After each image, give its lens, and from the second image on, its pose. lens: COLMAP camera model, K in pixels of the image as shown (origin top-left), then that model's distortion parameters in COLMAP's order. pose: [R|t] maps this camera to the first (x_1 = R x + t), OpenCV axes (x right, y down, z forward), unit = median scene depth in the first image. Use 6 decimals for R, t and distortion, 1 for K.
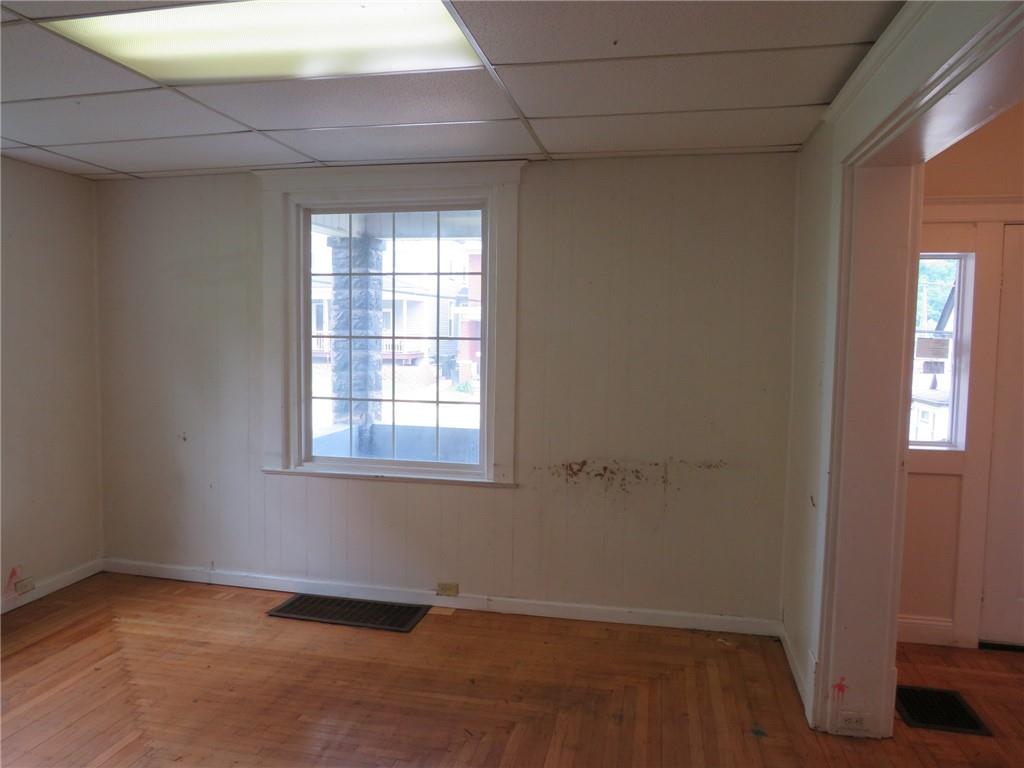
lens RADIAL K [[727.5, 0, 517.8], [0, 727.5, 387.7], [0, 0, 1]] dist [-0.022635, 0.012575]
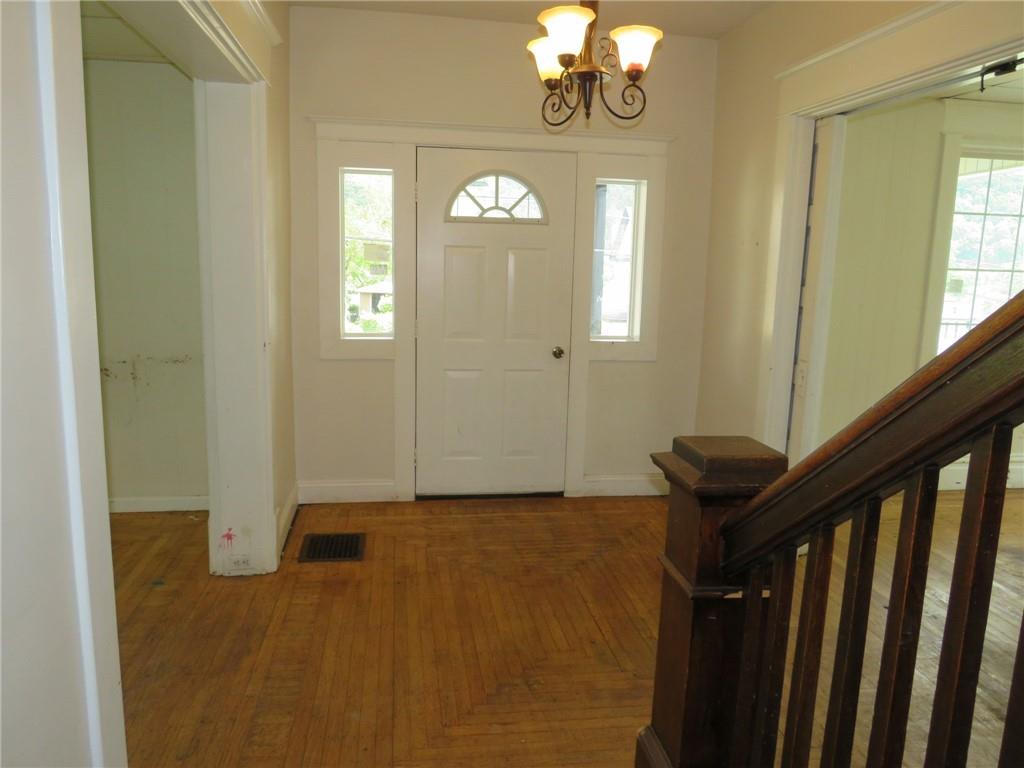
lens RADIAL K [[727.5, 0, 508.1], [0, 727.5, 386.1], [0, 0, 1]] dist [-0.022635, 0.012575]
pose [[0.944296, -0.050837, 0.325147, 0.409817], [0.015420, 0.993747, 0.110588, 0.034767], [-0.328735, -0.099414, 0.939175, -0.200754]]
